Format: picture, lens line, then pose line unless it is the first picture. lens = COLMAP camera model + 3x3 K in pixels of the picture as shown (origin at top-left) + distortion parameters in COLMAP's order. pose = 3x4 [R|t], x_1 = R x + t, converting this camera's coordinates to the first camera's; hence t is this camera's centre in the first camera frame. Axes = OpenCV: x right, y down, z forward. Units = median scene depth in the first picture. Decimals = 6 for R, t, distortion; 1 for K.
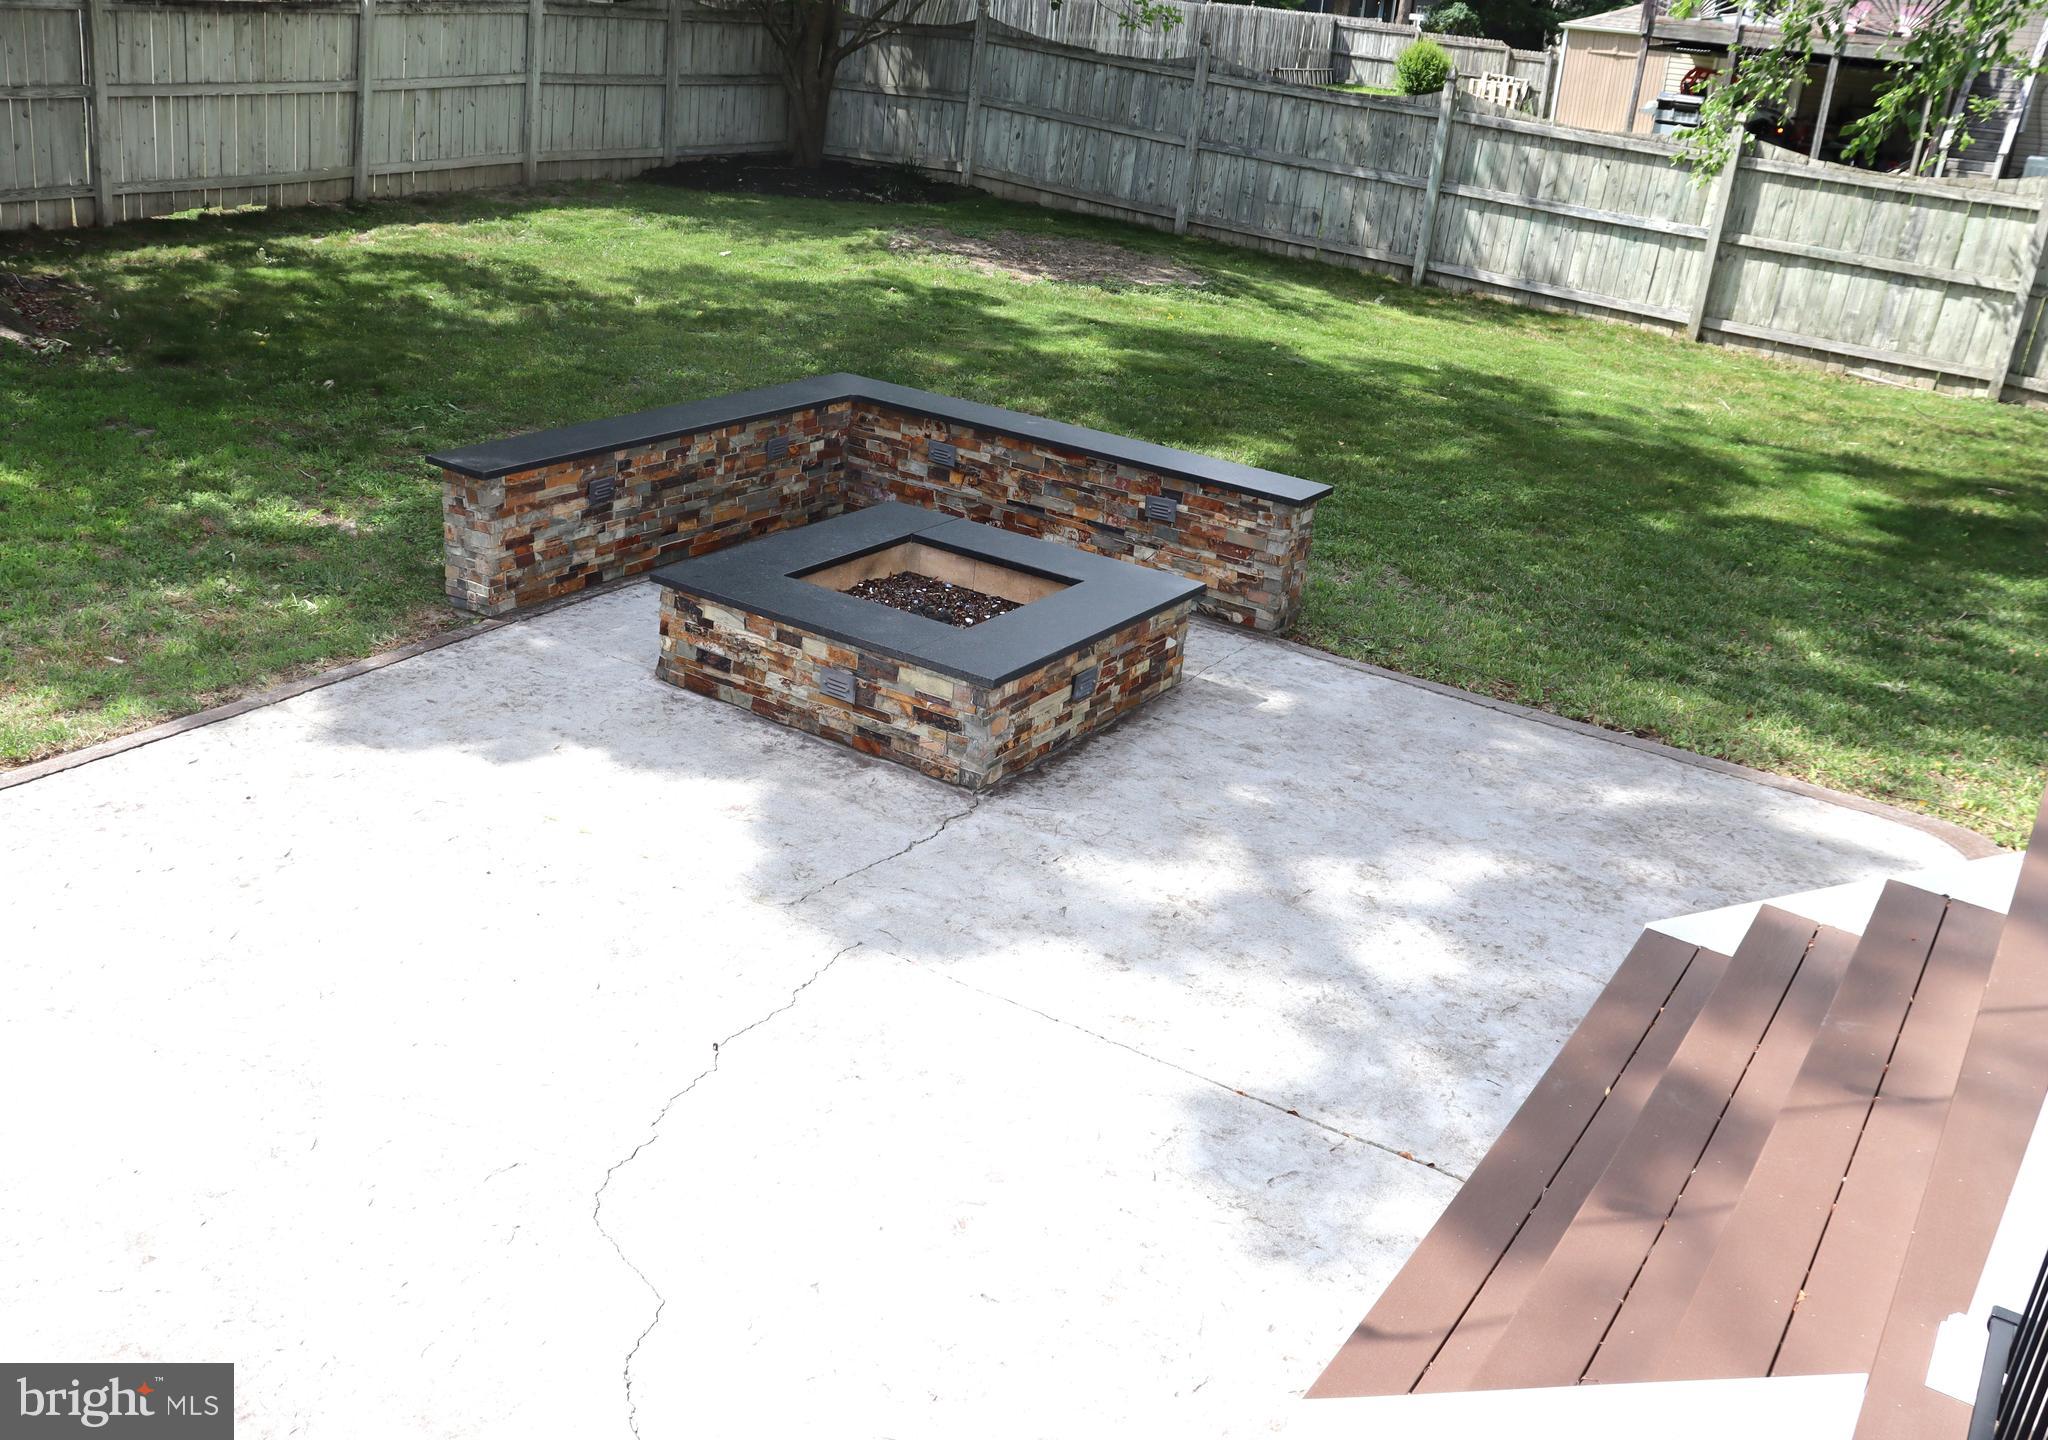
lens RADIAL K [[1890.7, 0, 1015.9], [0, 1890.7, 714.4], [0, 0, 1]] dist [-0.137993, 0.001767]
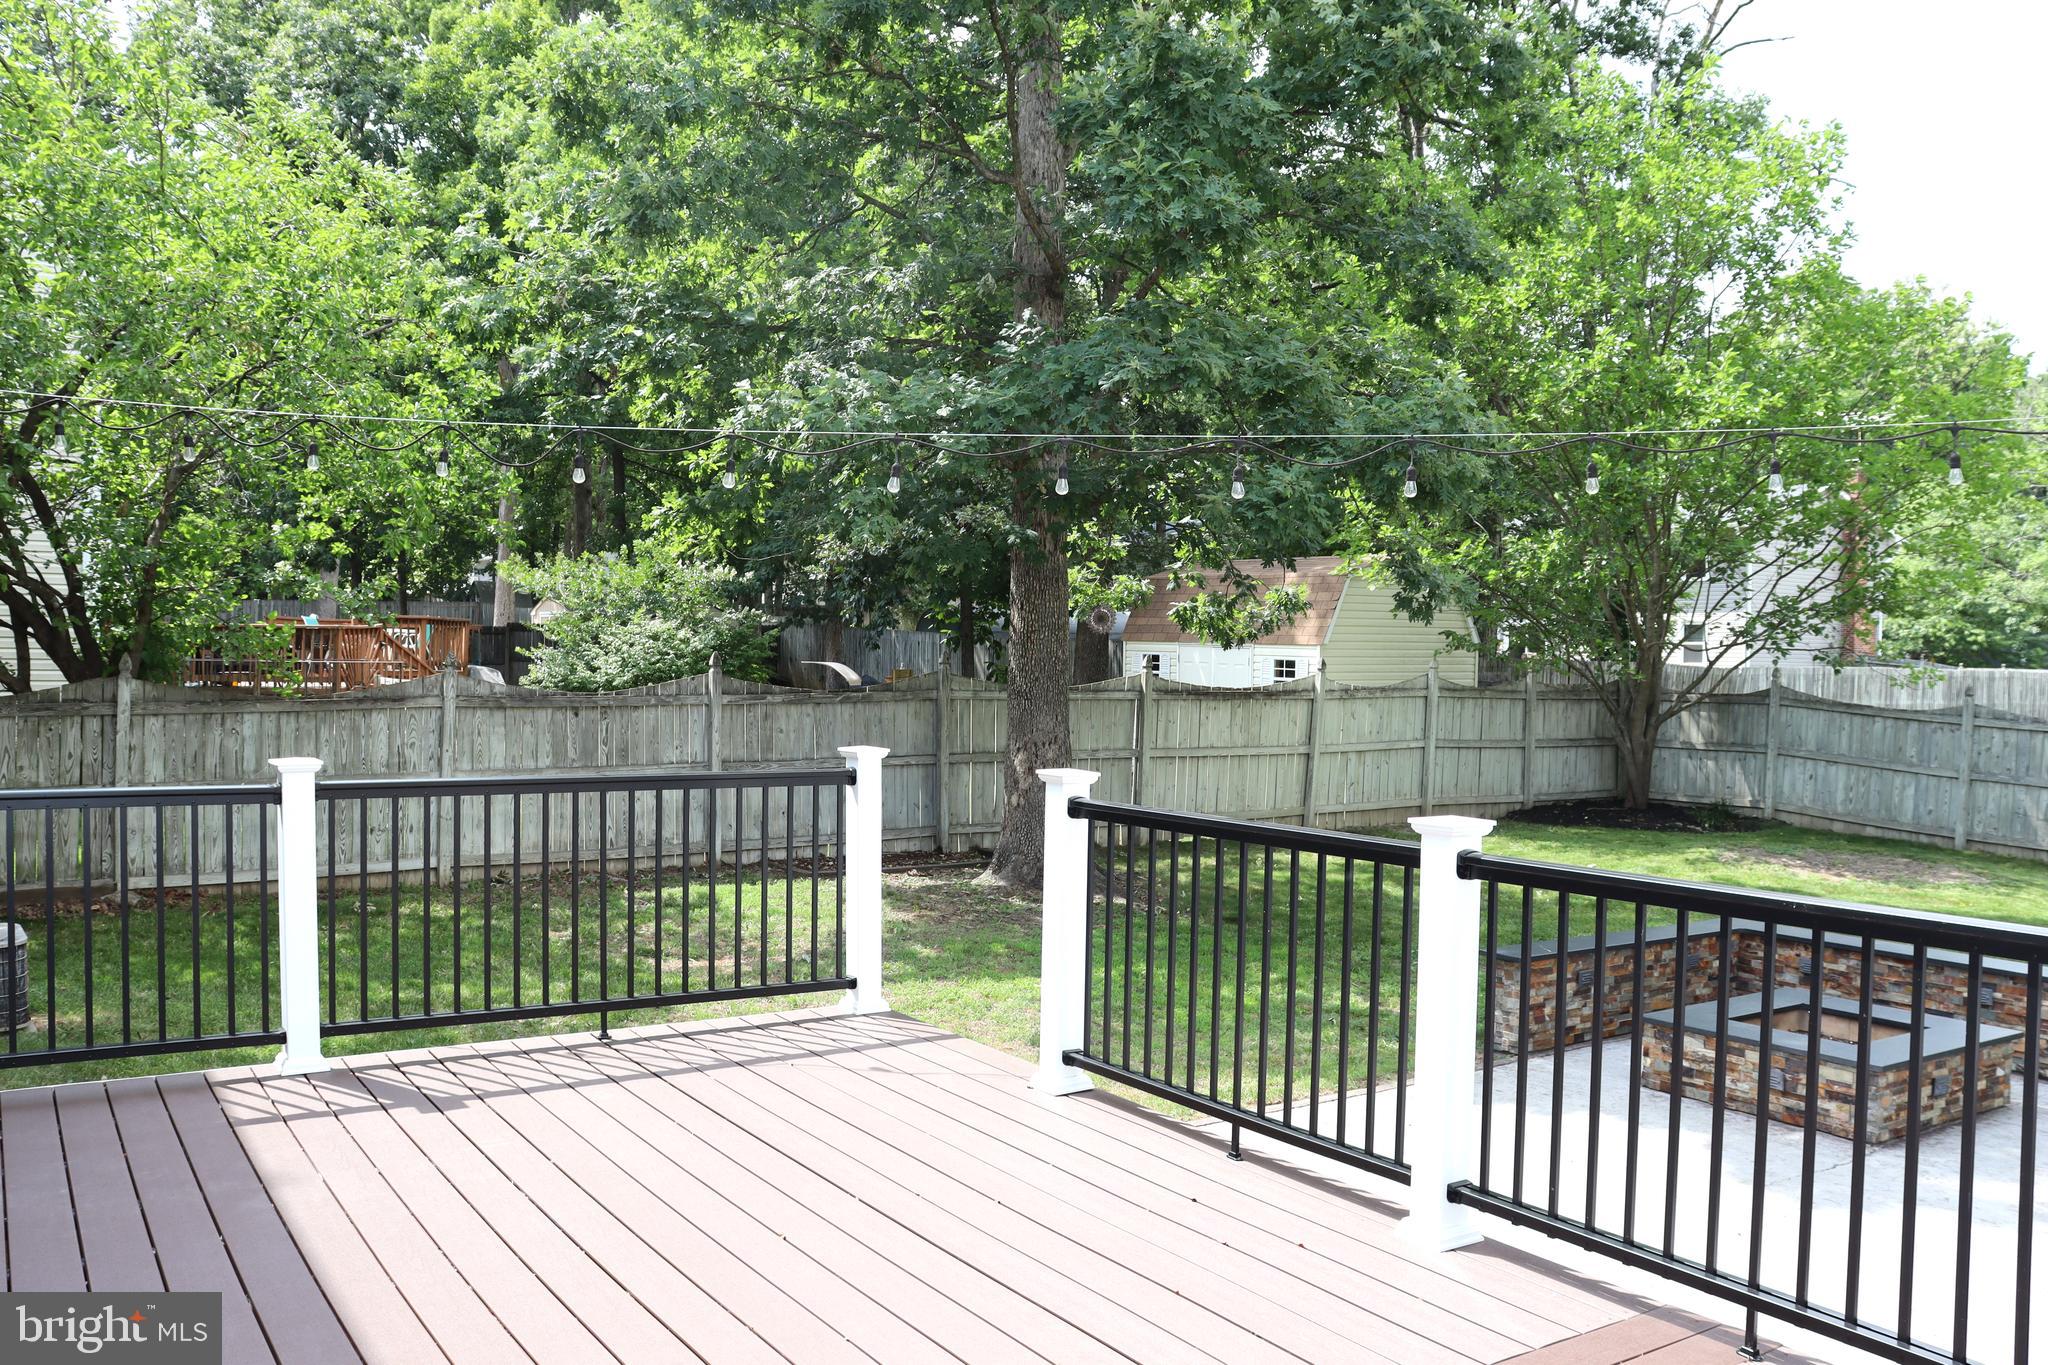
lens RADIAL K [[1738.7, 0, 1027.4], [0, 1738.7, 683.0], [0, 0, 1]] dist [-0.180532, 0.170941]
pose [[0.916004, -0.057240, -0.397065, -0.031161], [-0.093705, 0.931862, -0.350505, 0.079398], [0.390073, 0.358270, 0.848225, -0.190240]]
